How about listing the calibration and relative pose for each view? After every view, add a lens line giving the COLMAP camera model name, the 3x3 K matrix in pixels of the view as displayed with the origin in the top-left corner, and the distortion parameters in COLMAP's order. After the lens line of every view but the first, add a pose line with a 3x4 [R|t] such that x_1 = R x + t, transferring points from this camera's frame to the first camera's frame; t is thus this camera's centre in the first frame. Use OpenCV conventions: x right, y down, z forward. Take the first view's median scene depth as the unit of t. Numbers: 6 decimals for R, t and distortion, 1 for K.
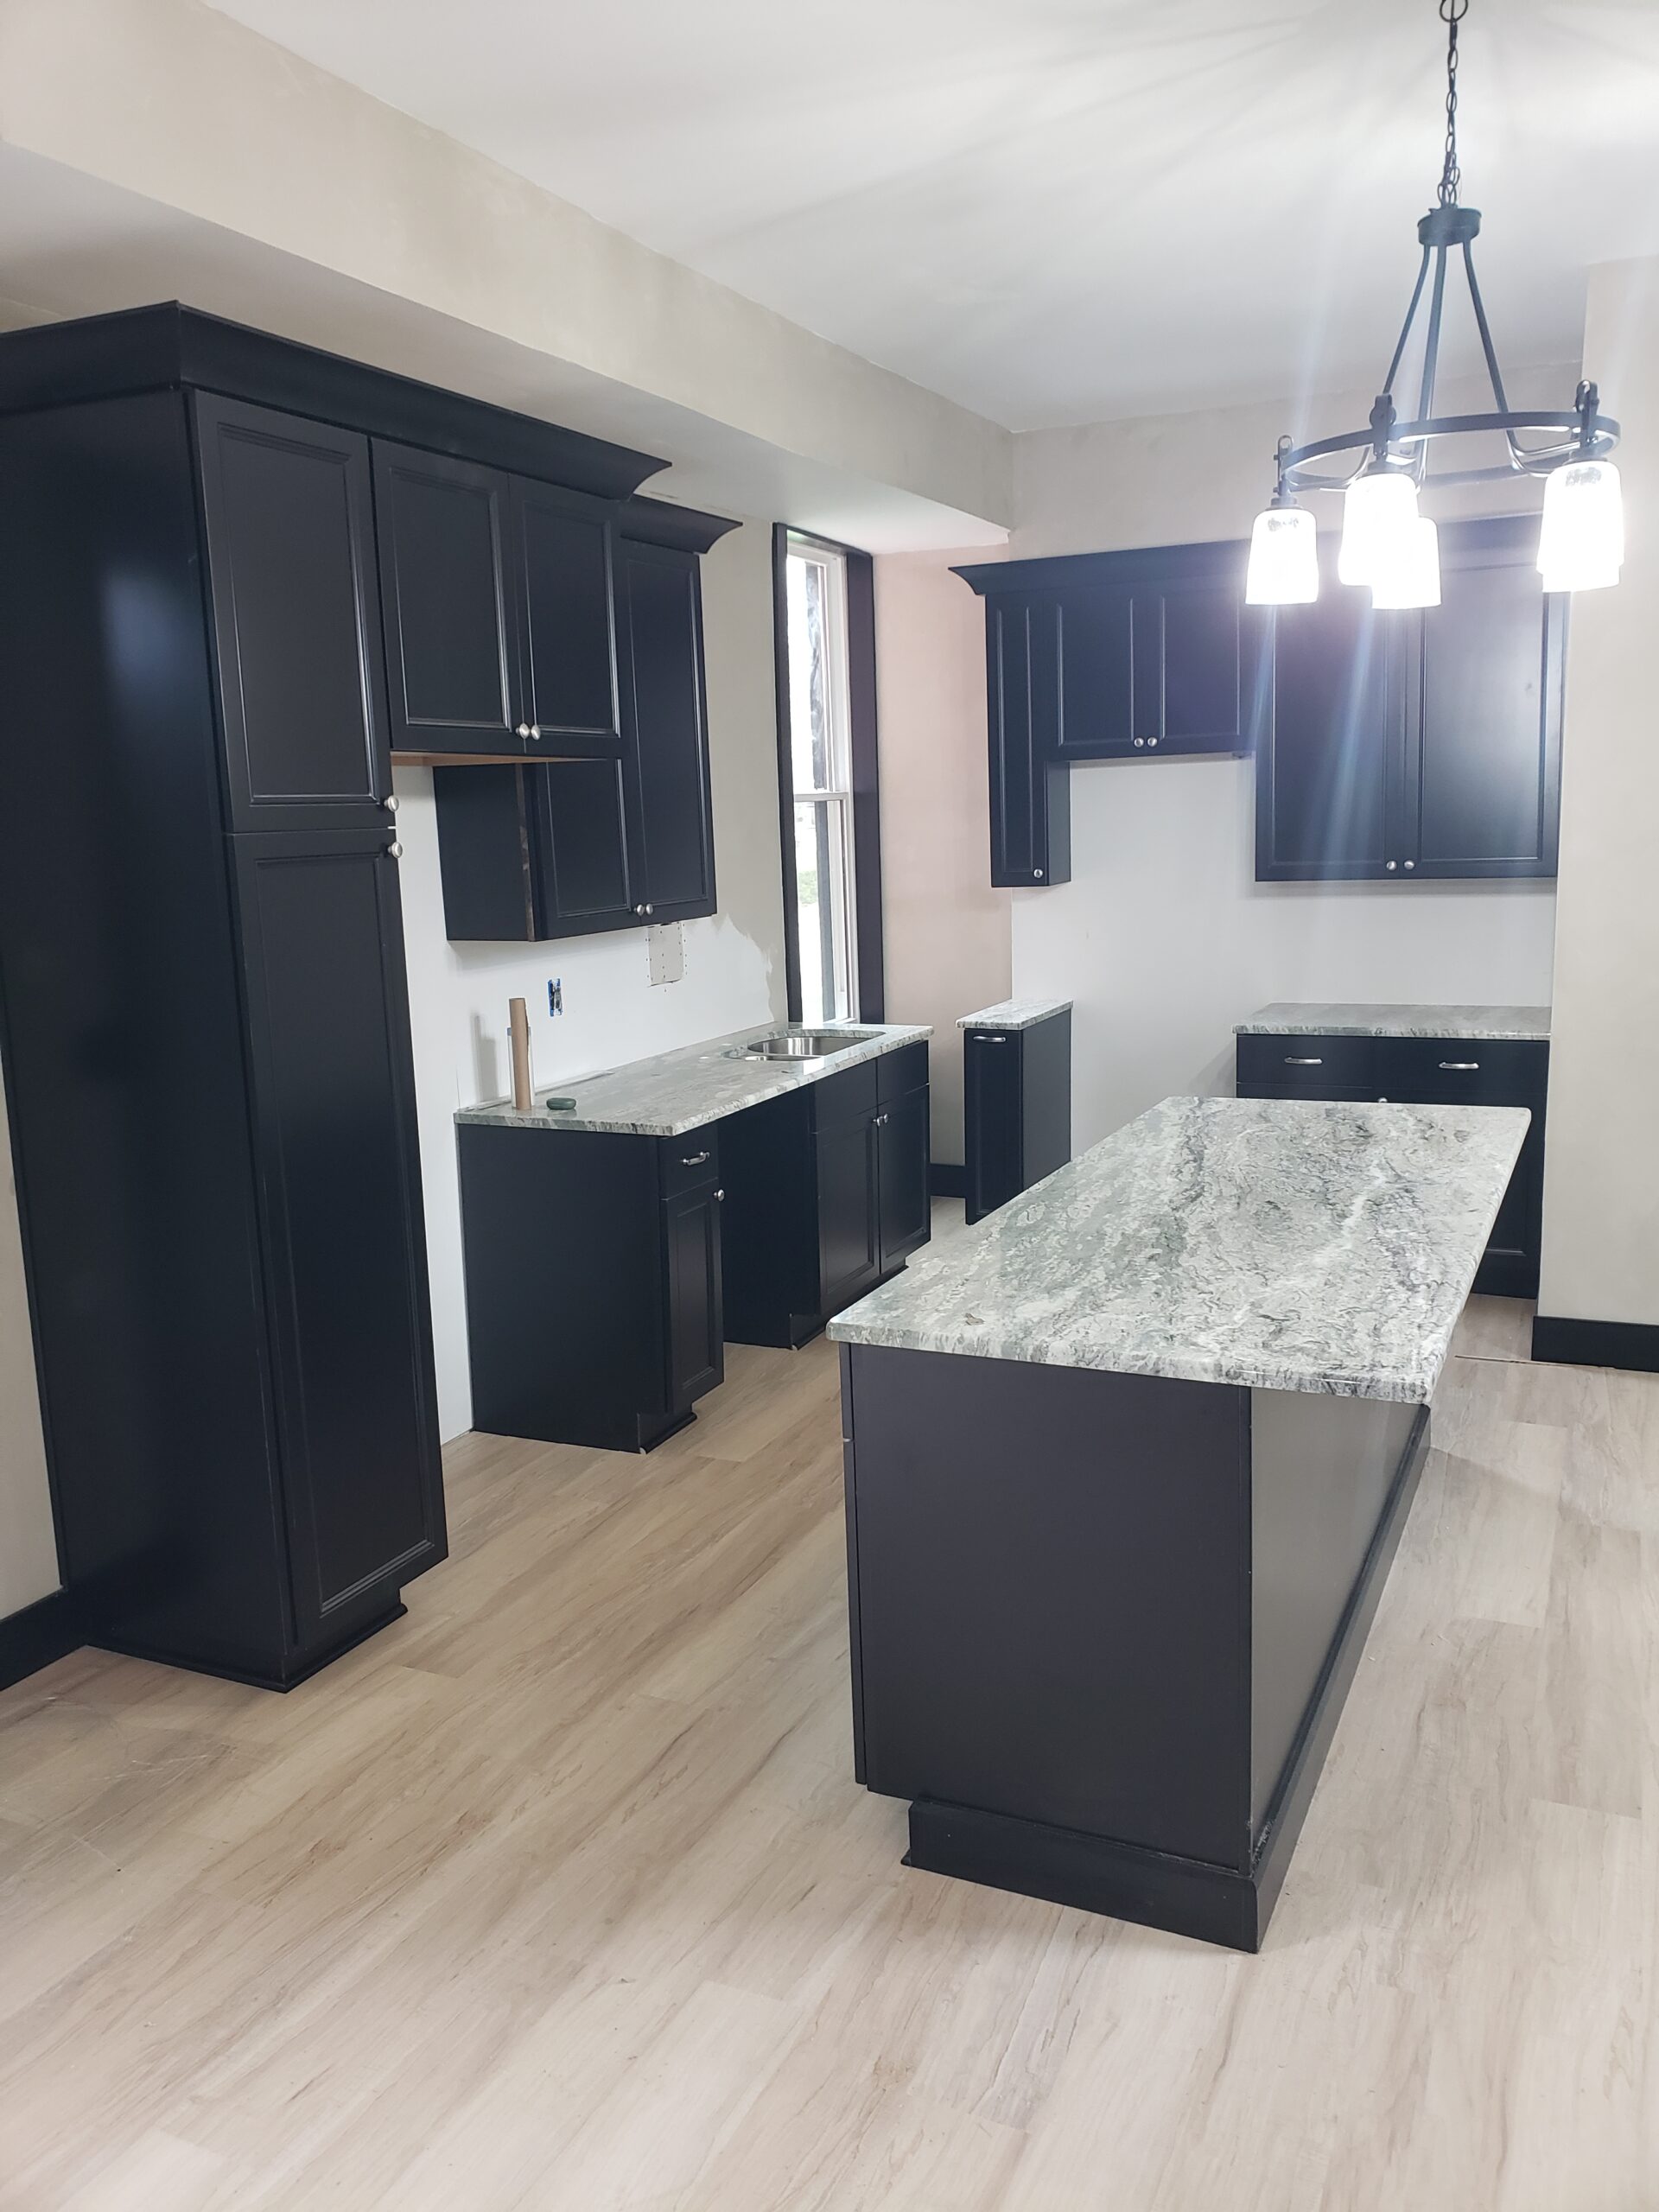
lens RADIAL K [[1702.0, 0, 834.1], [0, 1702.0, 1110.1], [0, 0, 1]] dist [0.024391, -0.007344]
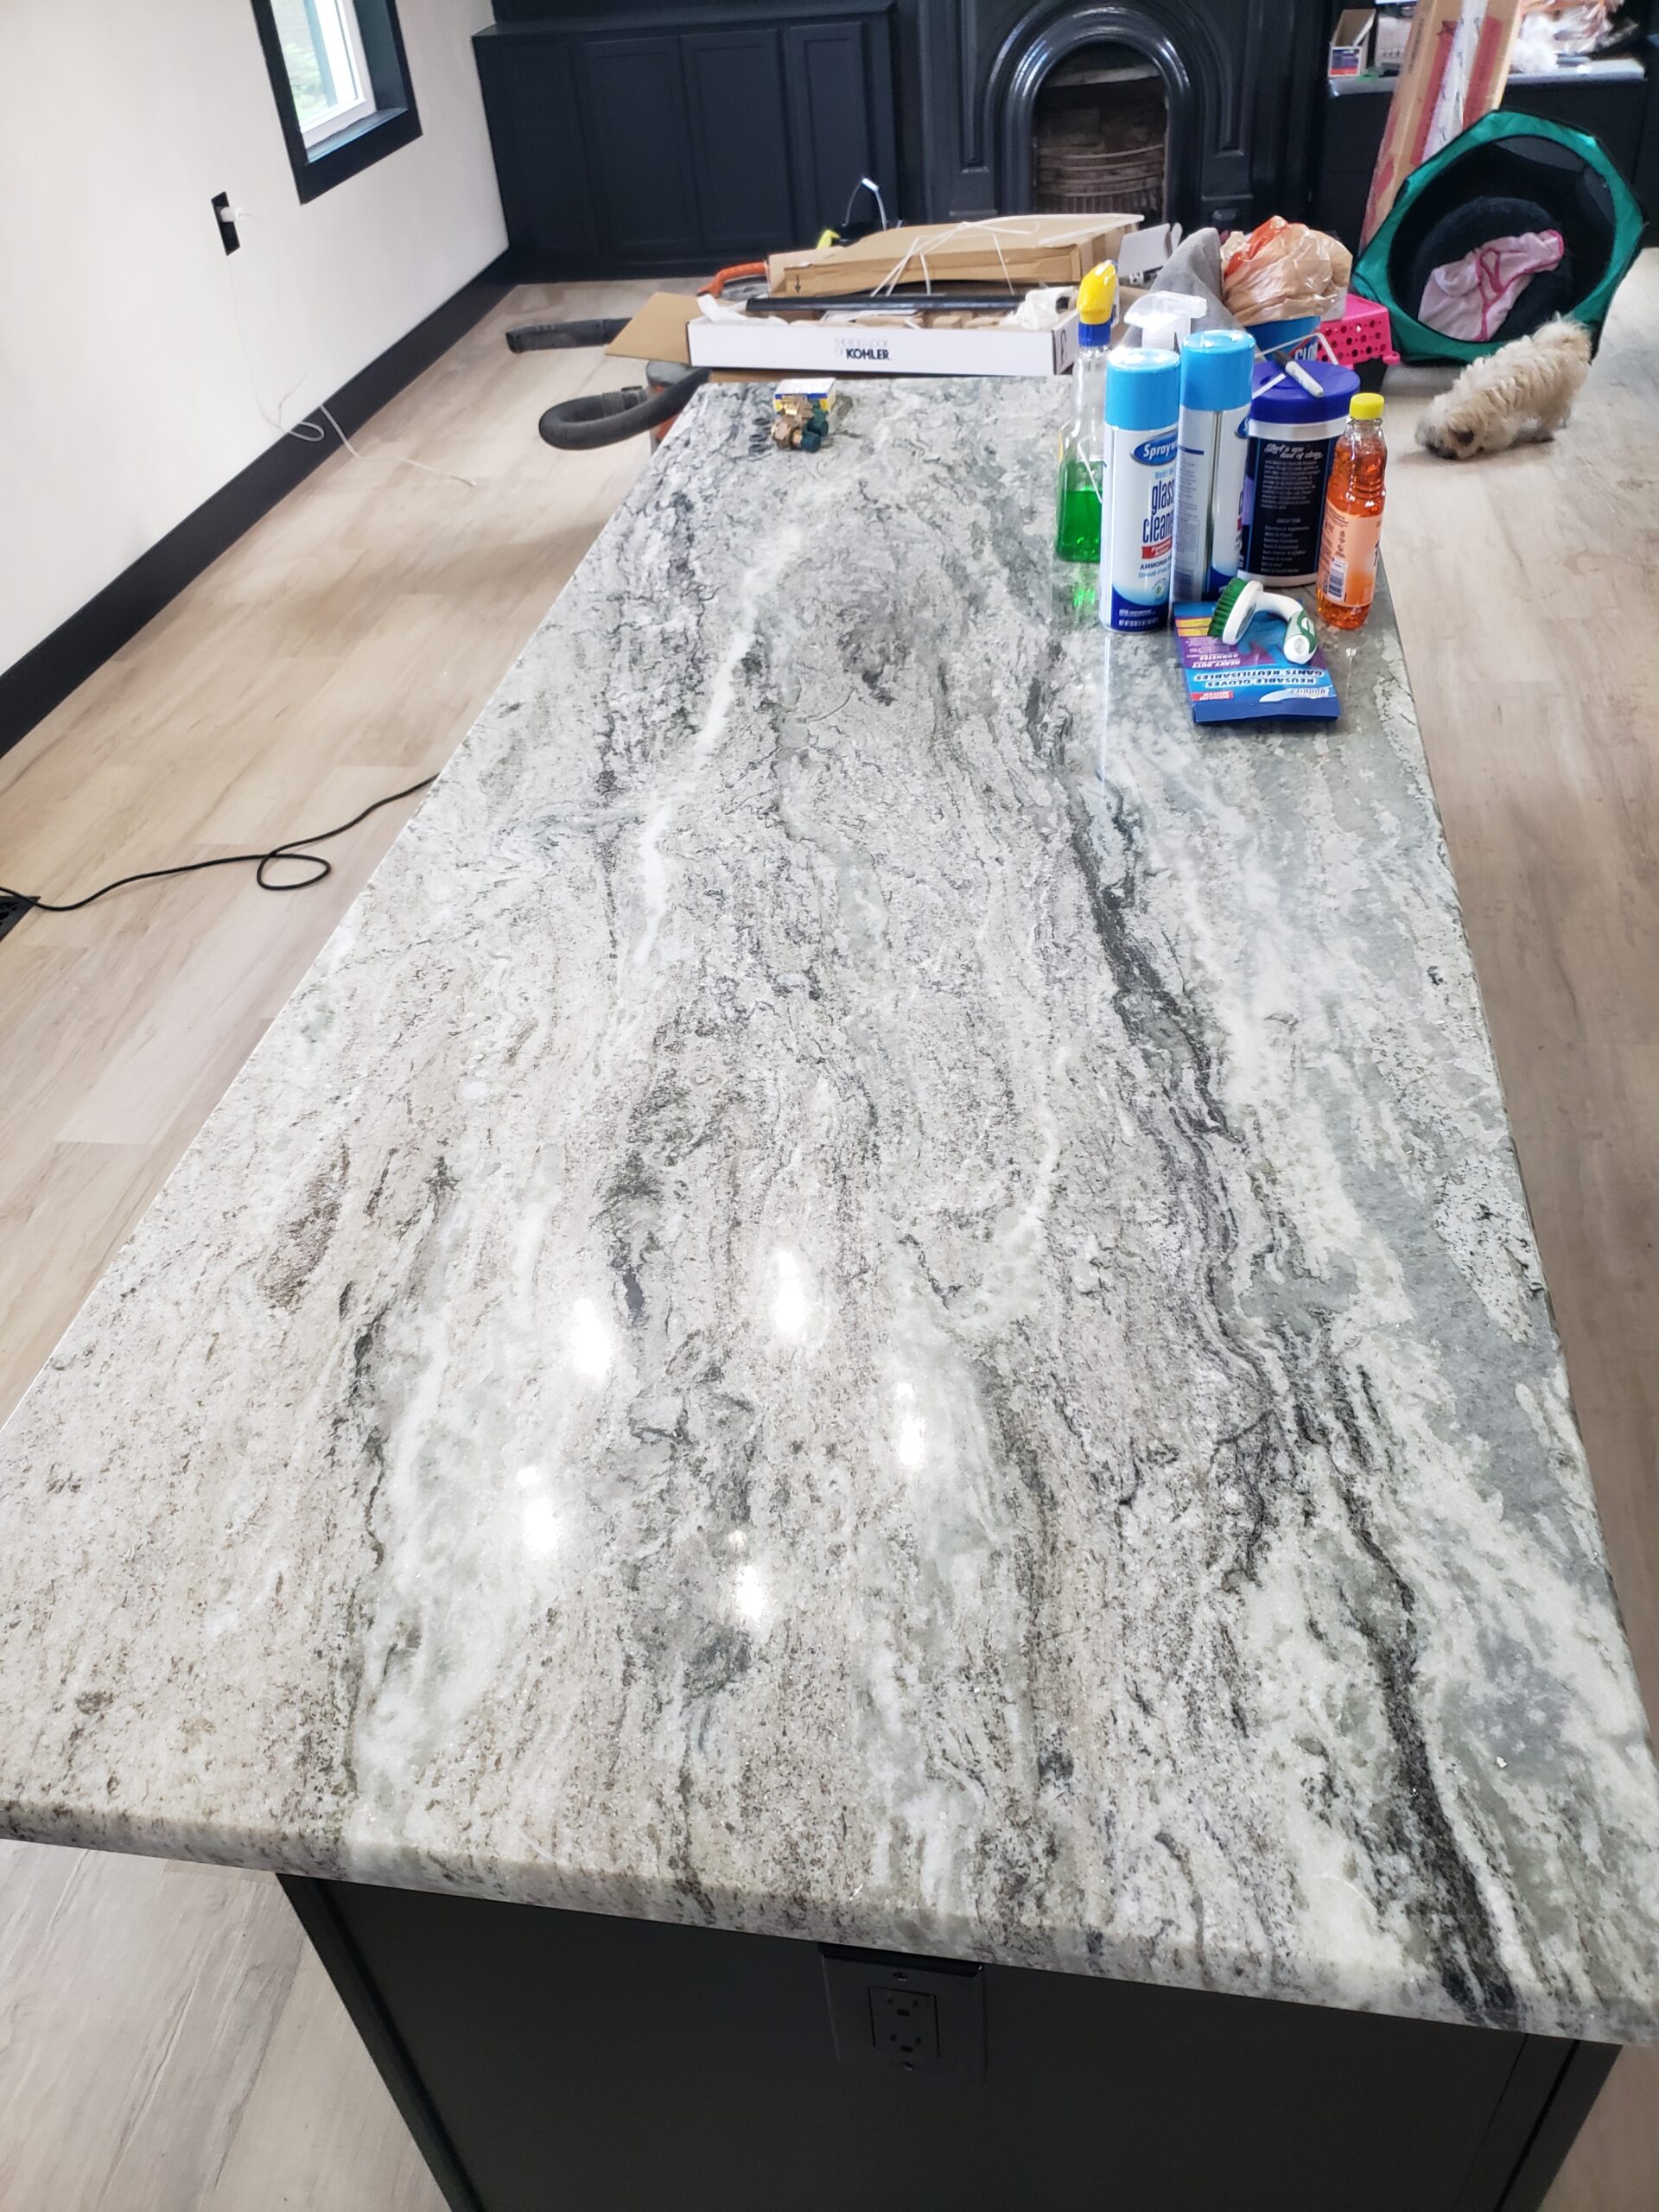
lens RADIAL K [[1702.0, 0, 834.1], [0, 1702.0, 1110.1], [0, 0, 1]] dist [0.024391, -0.007344]
pose [[-0.953534, 0.261922, -0.148893, 0.432113], [0.059275, 0.647625, 0.759650, -0.283107], [0.295397, 0.715527, -0.633058, 1.608049]]
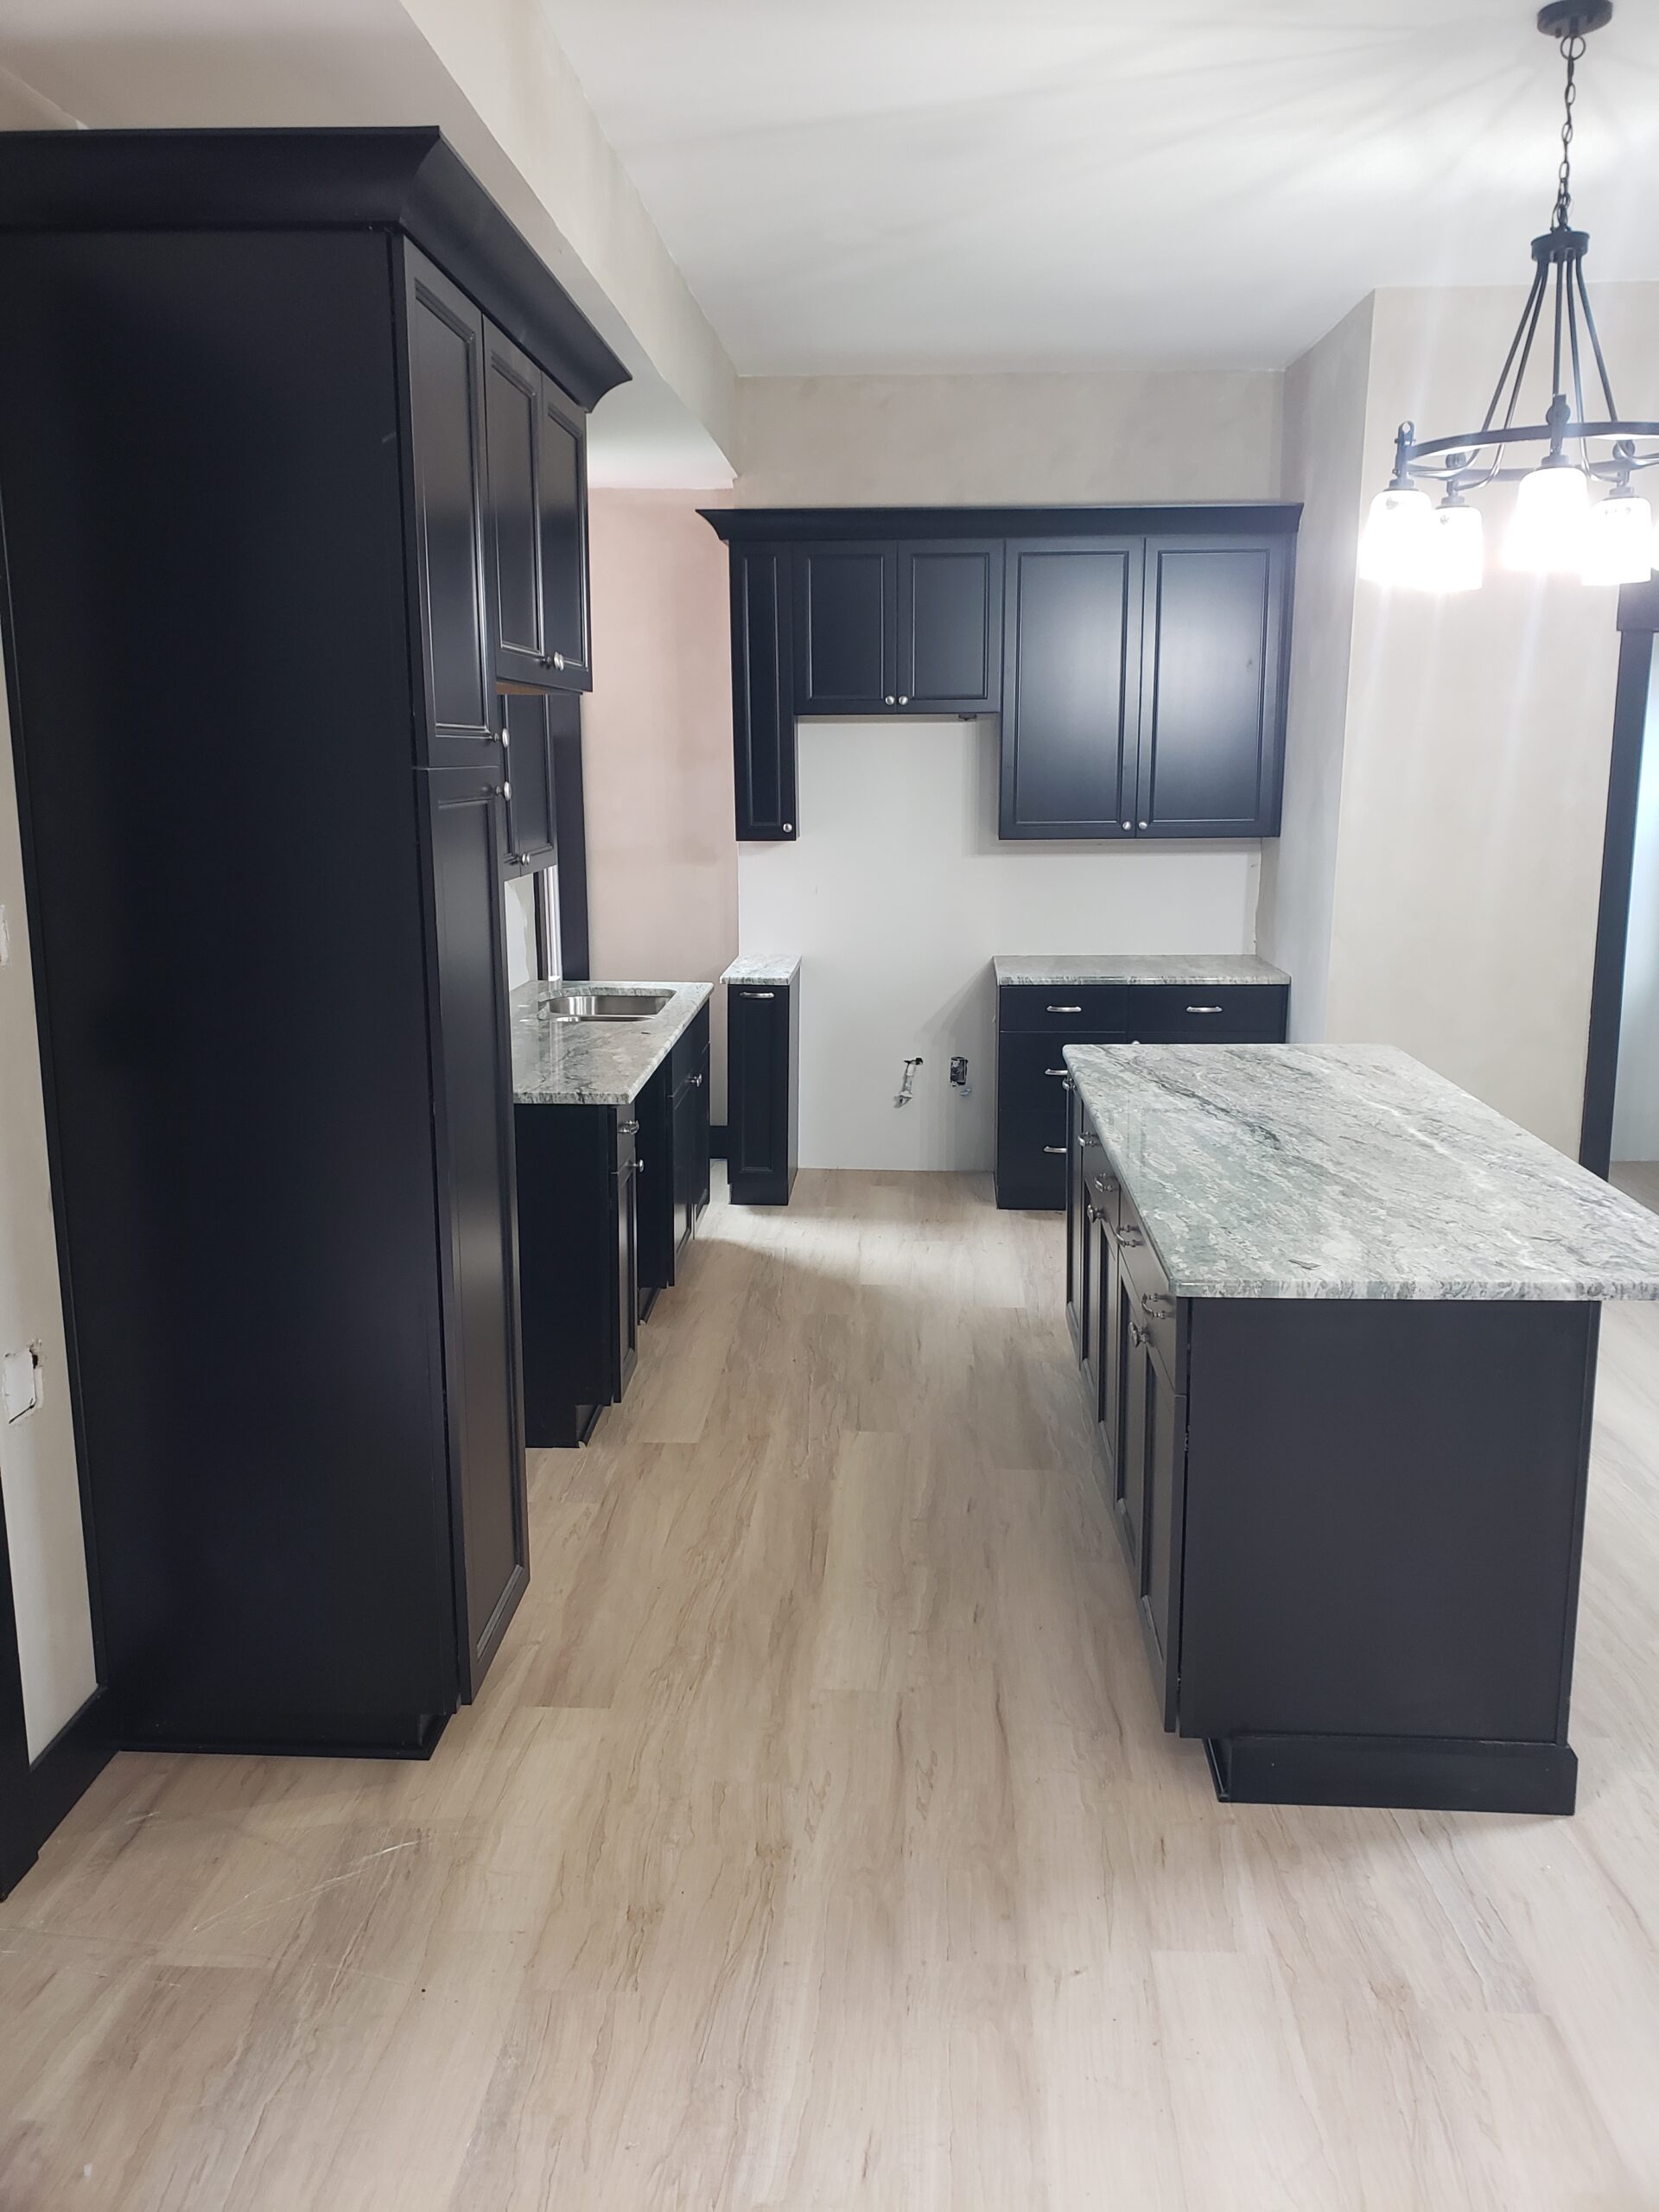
lens RADIAL K [[1698.9, 0, 829.5], [0, 1698.9, 1106.0], [0, 0, 1]] dist [0.027100, -0.005883]
pose [[0.927086, -0.045384, 0.372090, -0.514585], [0.036429, 0.998853, 0.031068, -0.013516], [-0.373074, -0.015248, 0.927676, 0.141321]]
